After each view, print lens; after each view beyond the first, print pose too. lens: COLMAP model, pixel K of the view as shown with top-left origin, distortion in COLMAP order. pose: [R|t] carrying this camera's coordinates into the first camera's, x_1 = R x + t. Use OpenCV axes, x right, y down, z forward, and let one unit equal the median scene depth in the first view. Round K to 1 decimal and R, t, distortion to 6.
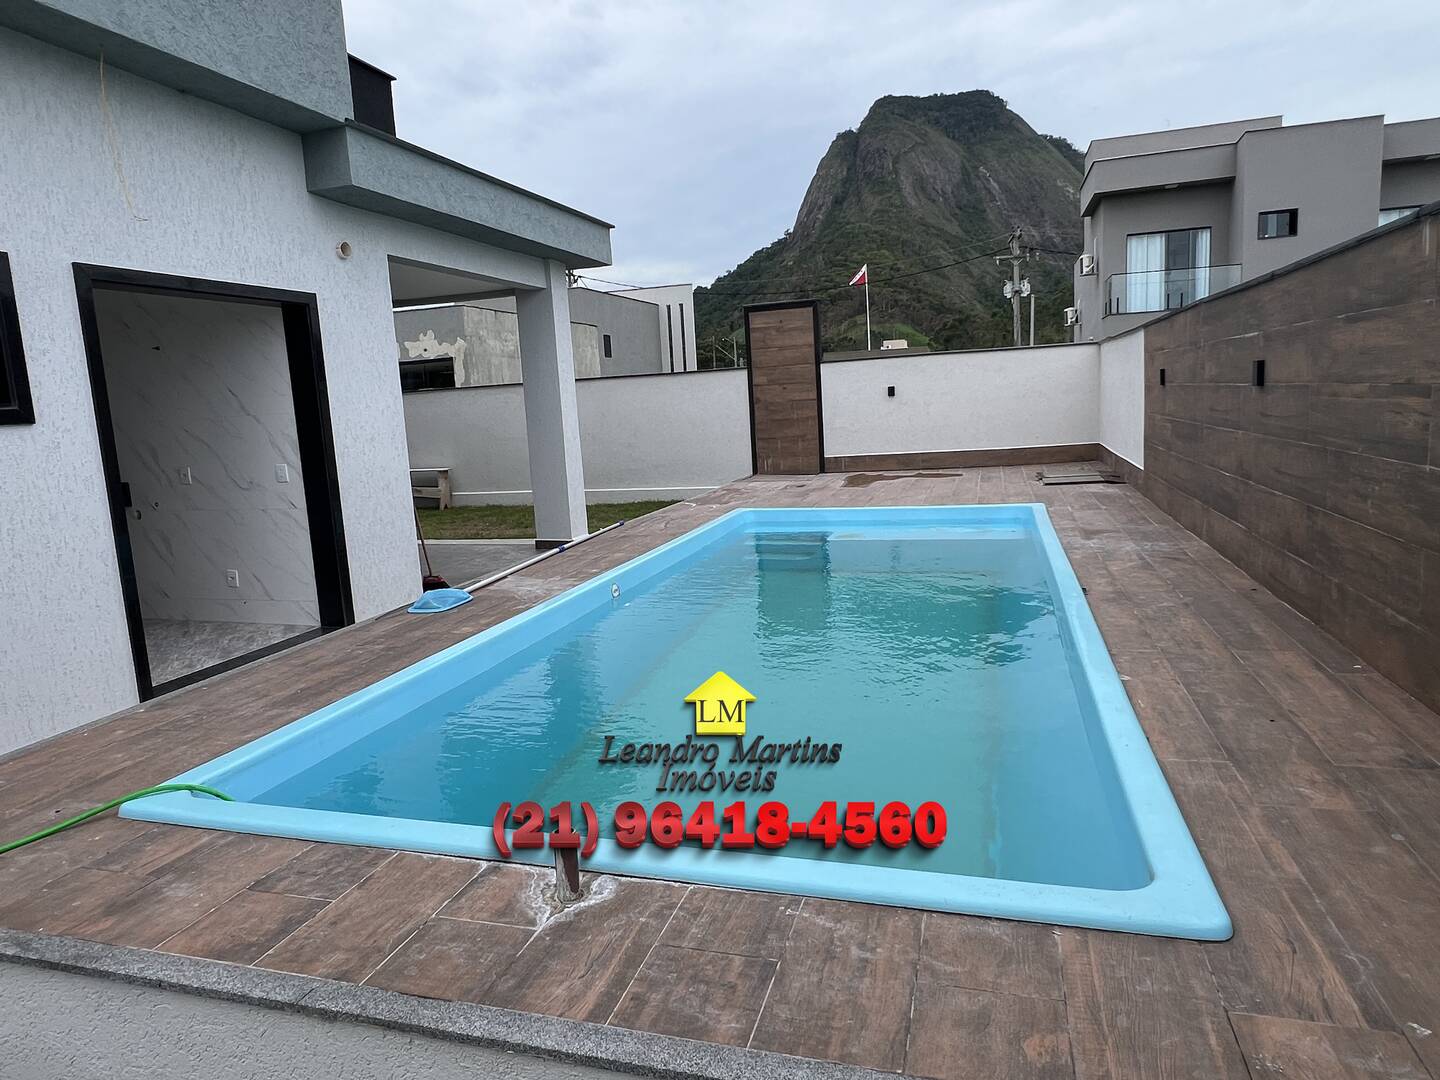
lens RADIAL K [[898.0, 0, 718.4], [0, 898.0, 532.6], [0, 0, 1]] dist [0.000308, 0.000217]
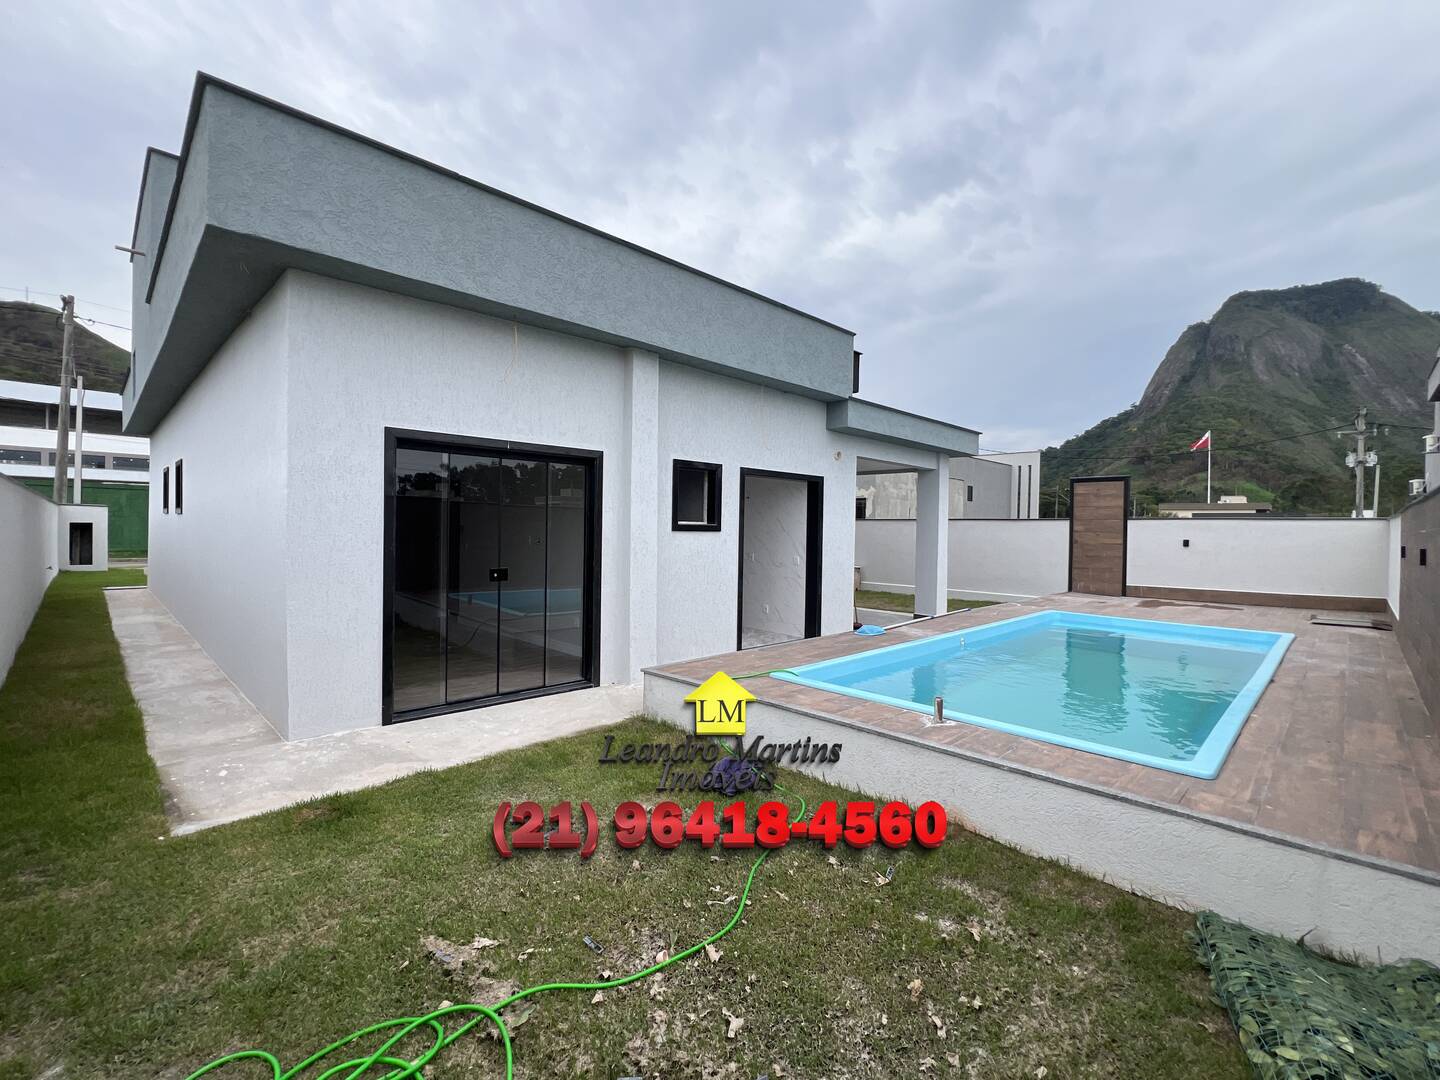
lens RADIAL K [[634.6, 0, 721.3], [0, 634.6, 534.9], [0, 0, 1]] dist [0.000883, -0.000124]
pose [[0.880118, 0.076001, -0.468633, 0.019128], [-0.134861, 0.986463, -0.093295, 0.017057], [0.455198, 0.145311, 0.878453, -0.178281]]
